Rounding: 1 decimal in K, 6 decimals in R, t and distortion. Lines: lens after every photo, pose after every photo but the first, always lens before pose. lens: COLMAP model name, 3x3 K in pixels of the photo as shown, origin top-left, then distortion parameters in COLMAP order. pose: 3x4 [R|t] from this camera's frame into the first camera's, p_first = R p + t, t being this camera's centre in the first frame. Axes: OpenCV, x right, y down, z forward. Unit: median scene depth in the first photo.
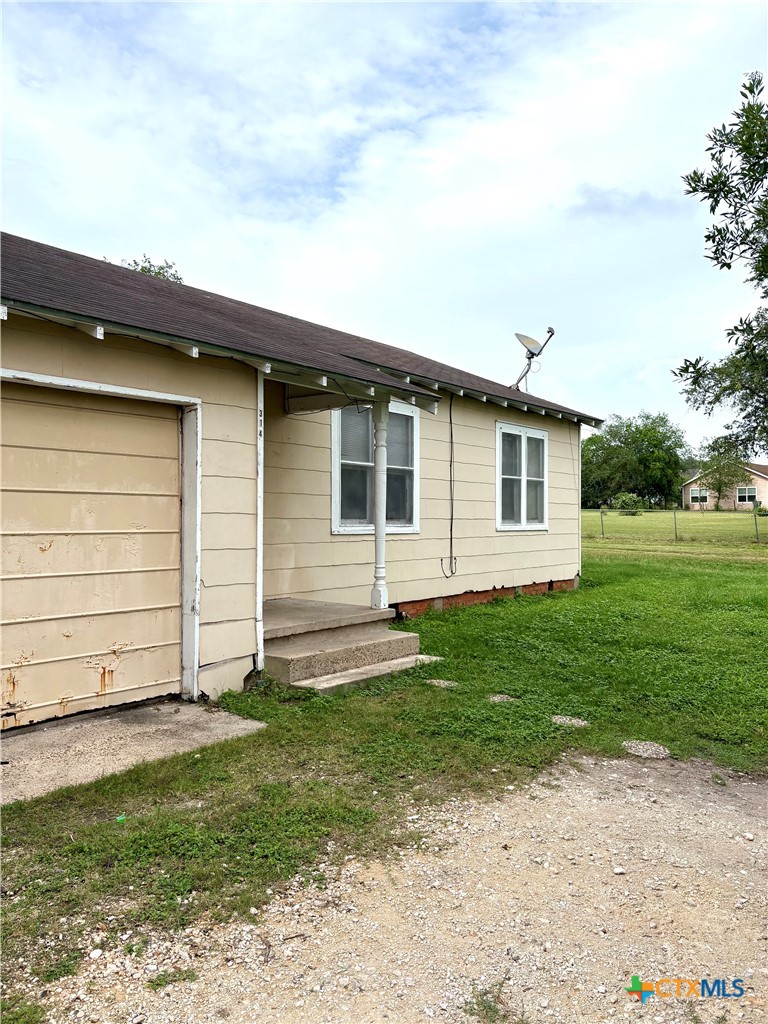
lens RADIAL K [[768.8, 0, 383.8], [0, 768.8, 513.9], [0, 0, 1]] dist [0.014513, -0.020928]
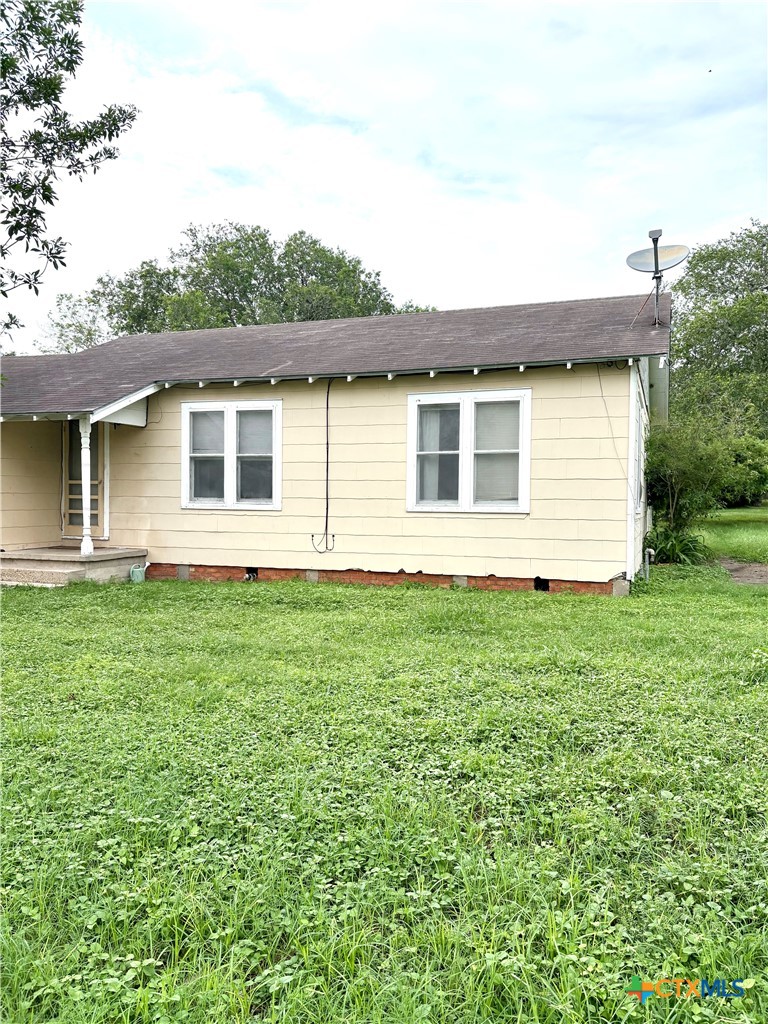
lens RADIAL K [[768.8, 0, 384.7], [0, 768.8, 513.7], [0, 0, 1]] dist [0.014513, -0.020928]
pose [[0.321404, 0.012002, -0.946866, 1.101880], [-0.002084, 0.999926, 0.011968, 0.015198], [0.946940, -0.001874, 0.321405, 0.721879]]
